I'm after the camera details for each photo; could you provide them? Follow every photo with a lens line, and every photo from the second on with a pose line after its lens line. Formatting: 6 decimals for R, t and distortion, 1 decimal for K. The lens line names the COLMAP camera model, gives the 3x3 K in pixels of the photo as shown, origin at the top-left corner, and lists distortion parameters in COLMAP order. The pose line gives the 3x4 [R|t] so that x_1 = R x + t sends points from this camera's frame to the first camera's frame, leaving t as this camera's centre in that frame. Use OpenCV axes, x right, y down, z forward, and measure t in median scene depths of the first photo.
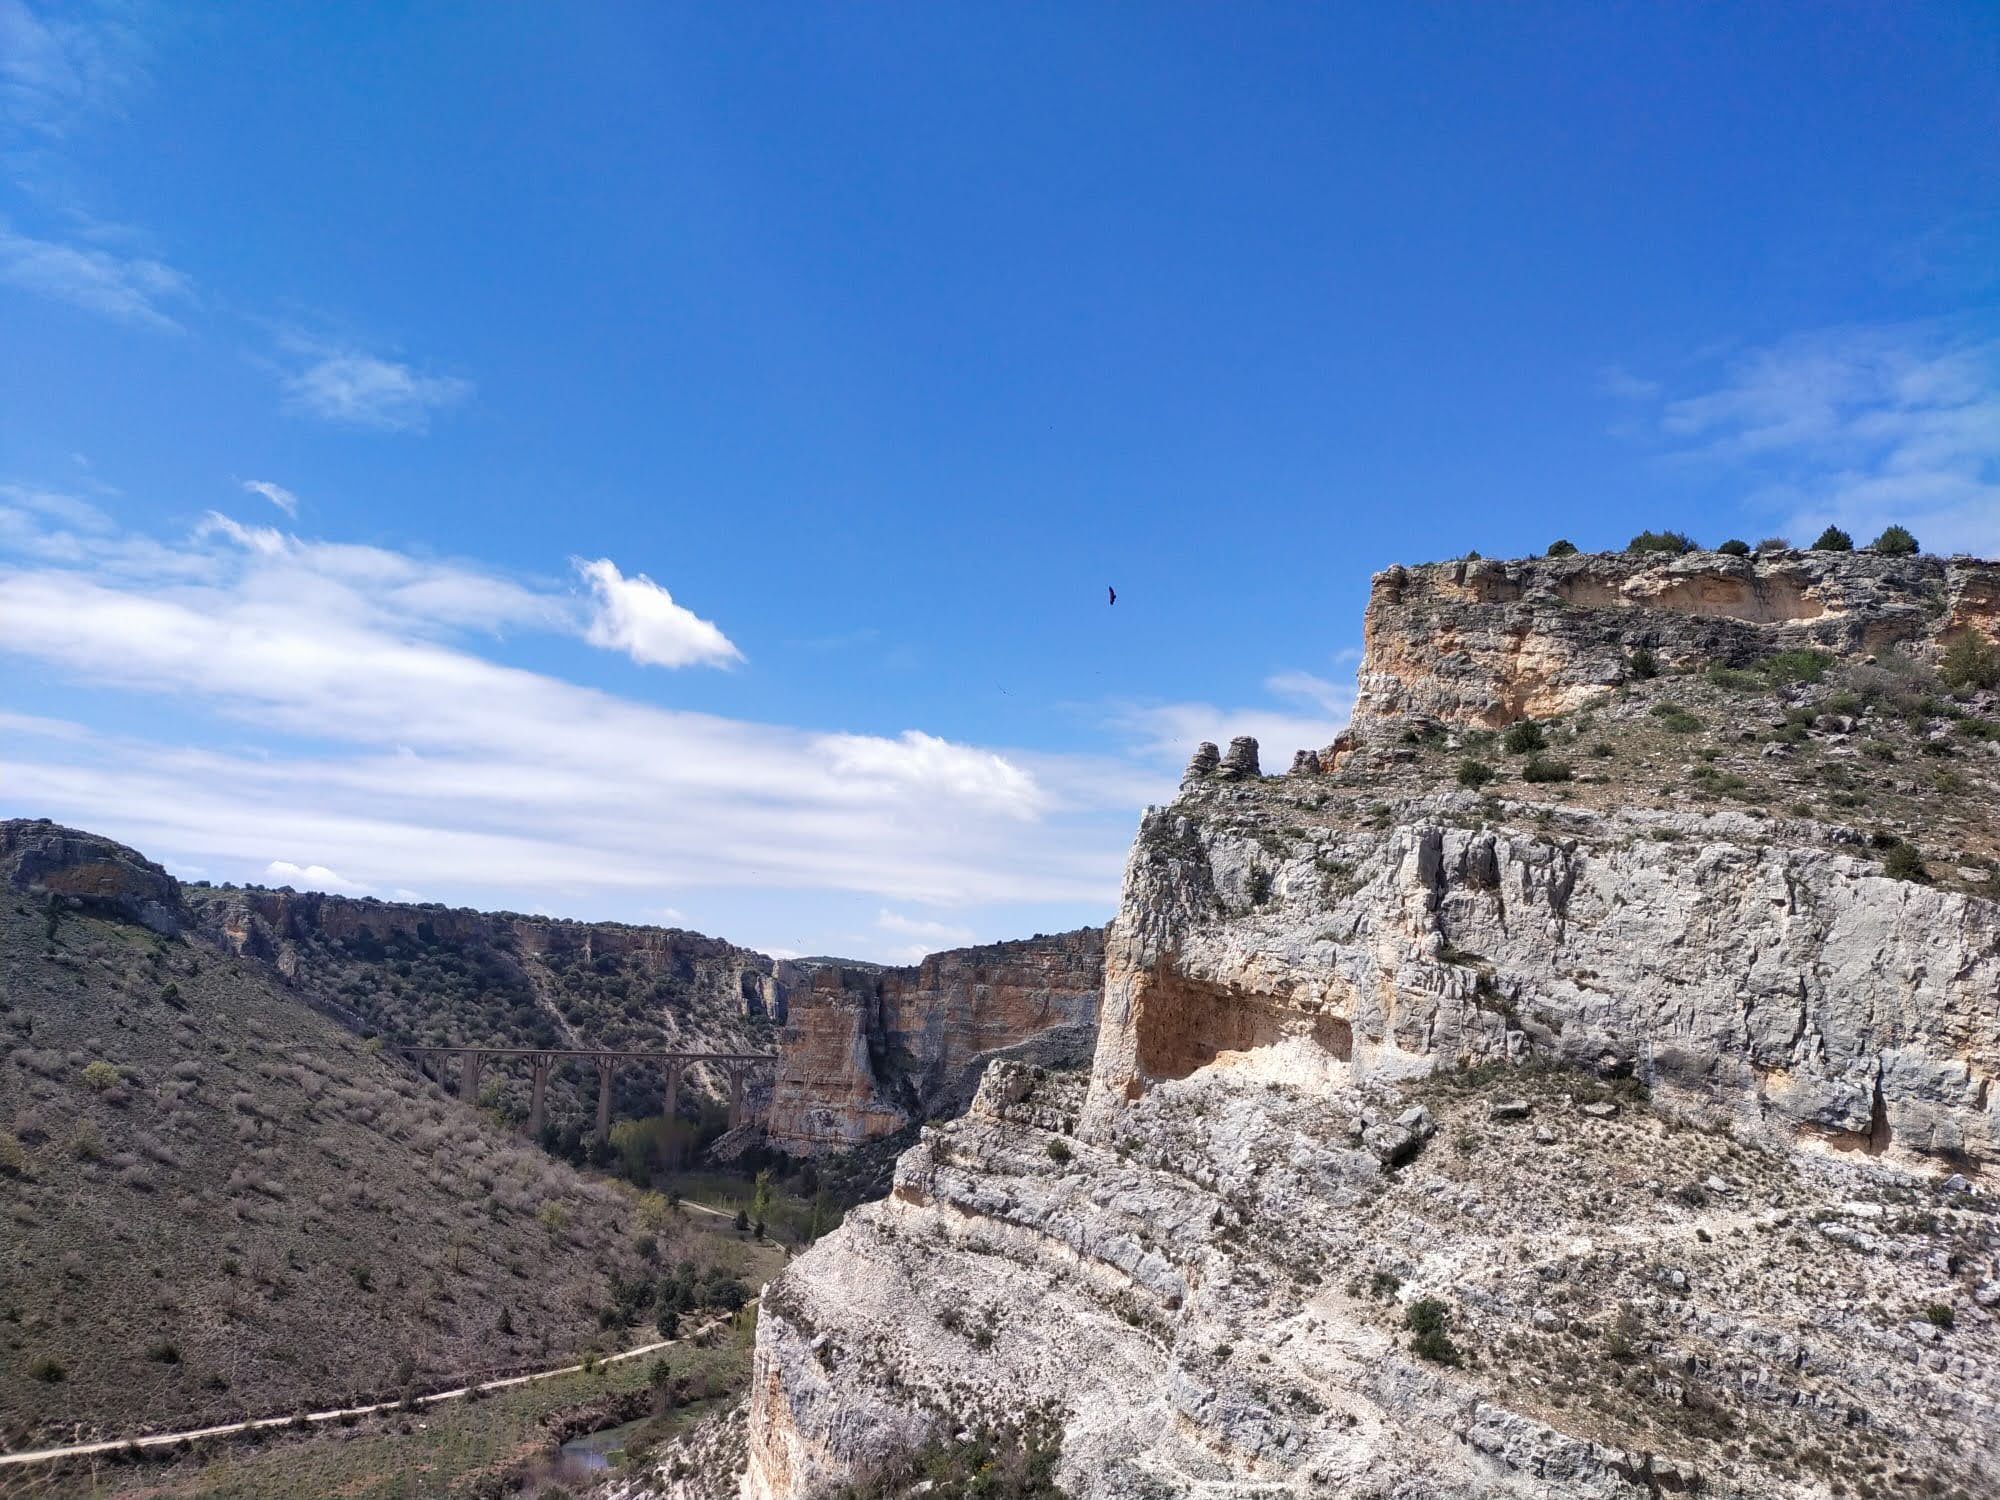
lens RADIAL K [[1414.1, 0, 1014.2], [0, 1414.1, 768.1], [0, 0, 1]] dist [0.057329, -0.050192]
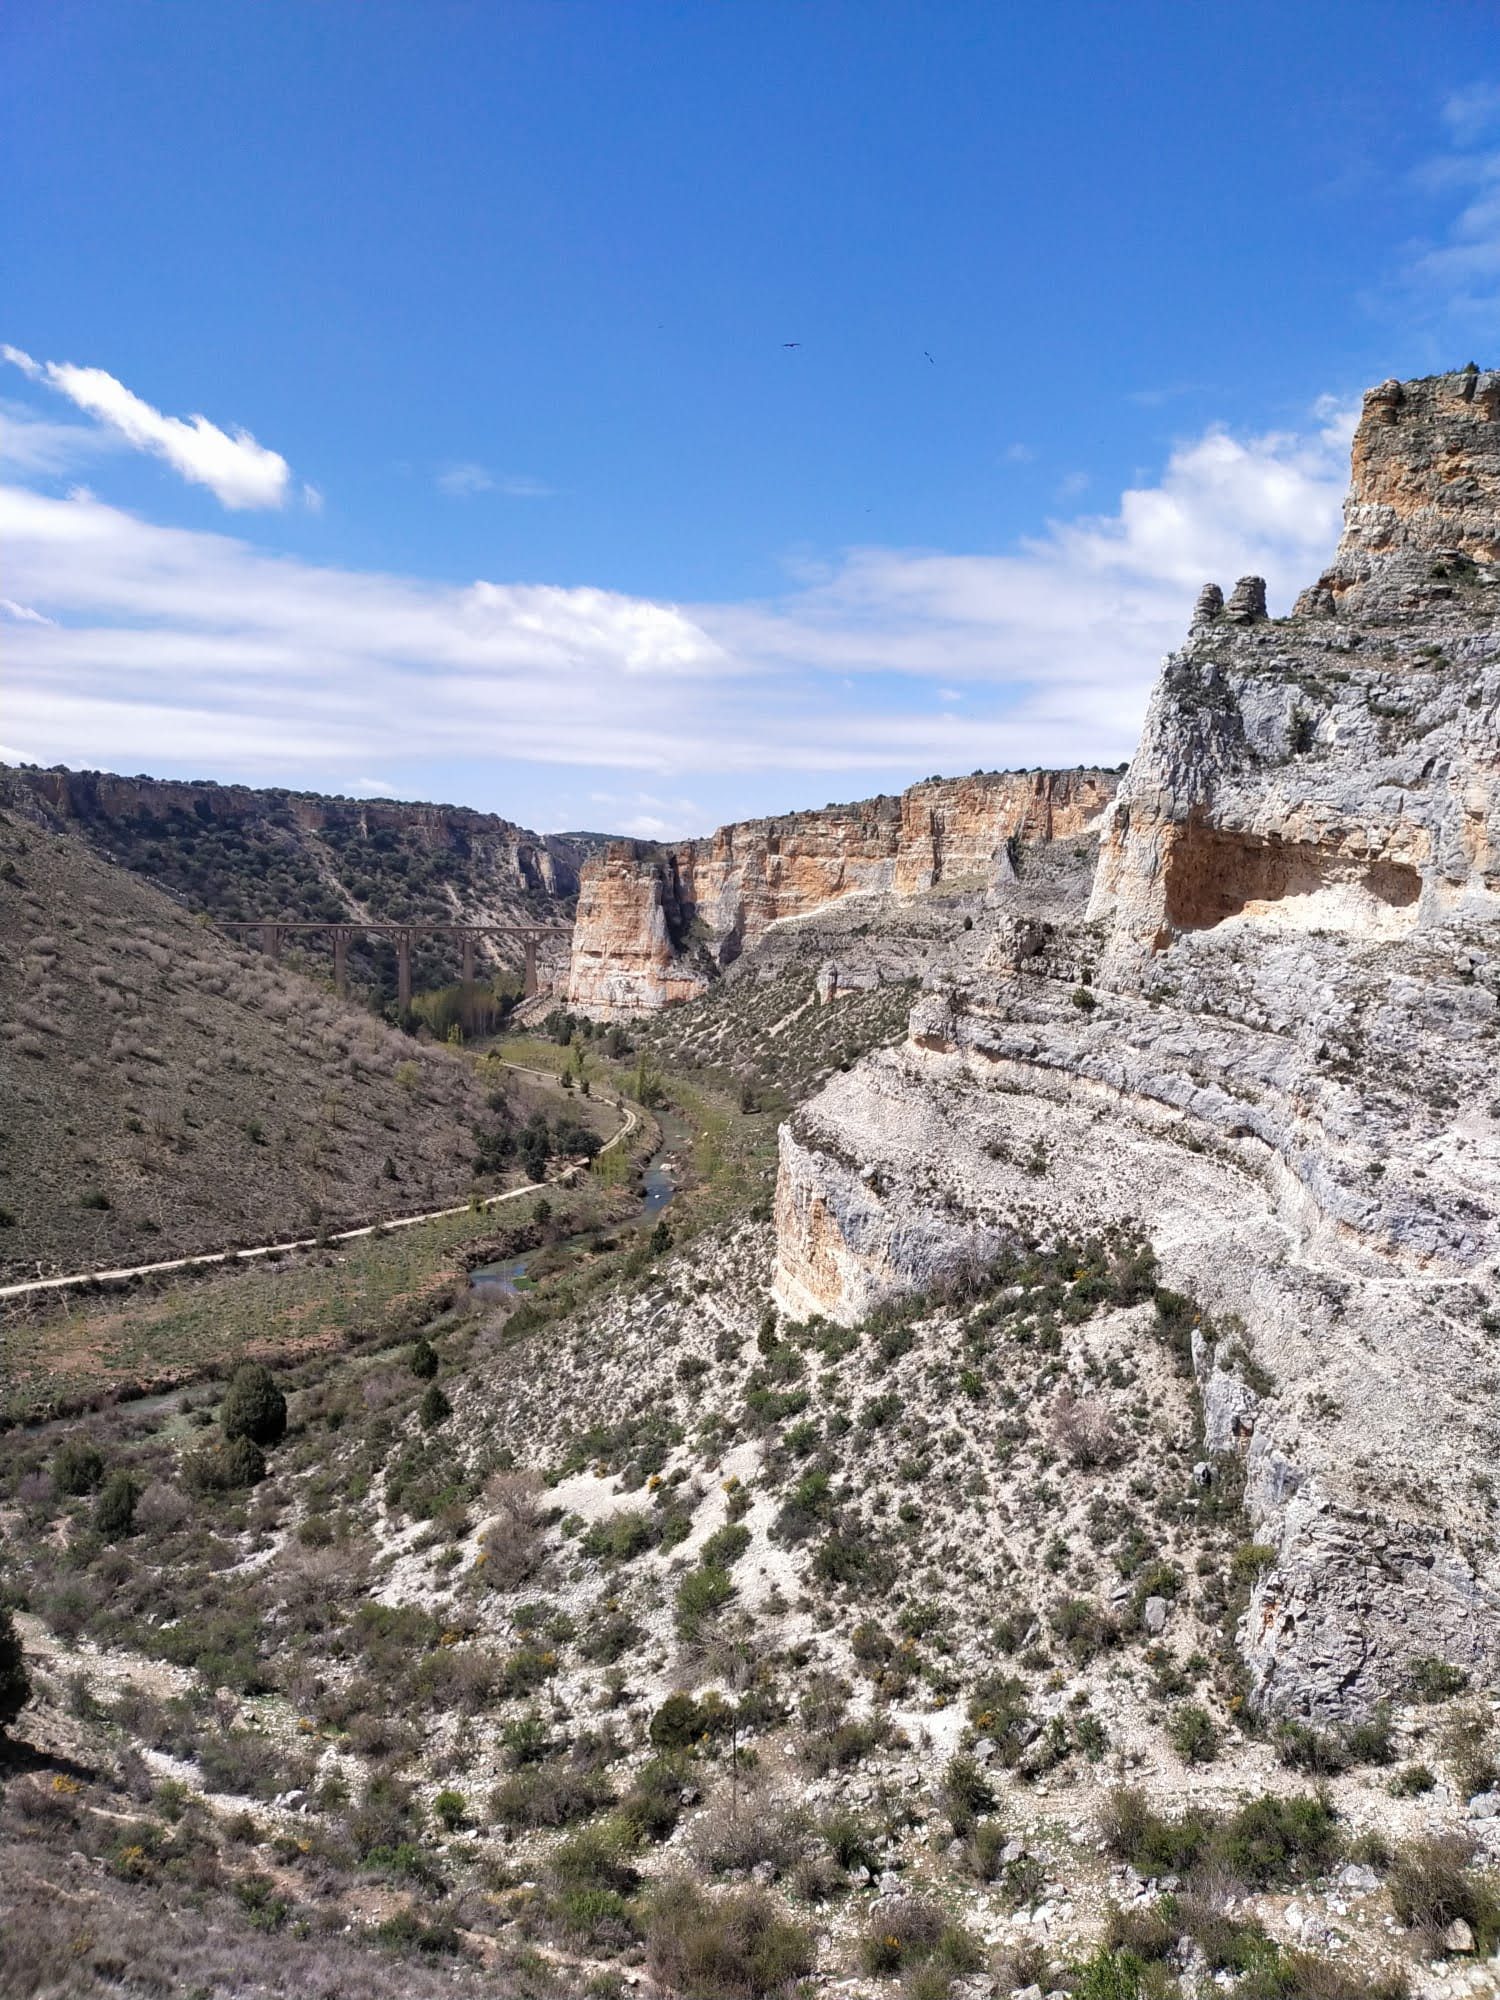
lens RADIAL K [[1414.1, 0, 760.5], [0, 1414.1, 1010.7], [0, 0, 1]] dist [0.057329, -0.050192]
pose [[0.999831, -0.018214, 0.002583, -0.106906], [0.016939, 0.966273, 0.256962, 0.004470], [-0.007176, -0.256875, 0.966418, 0.001201]]
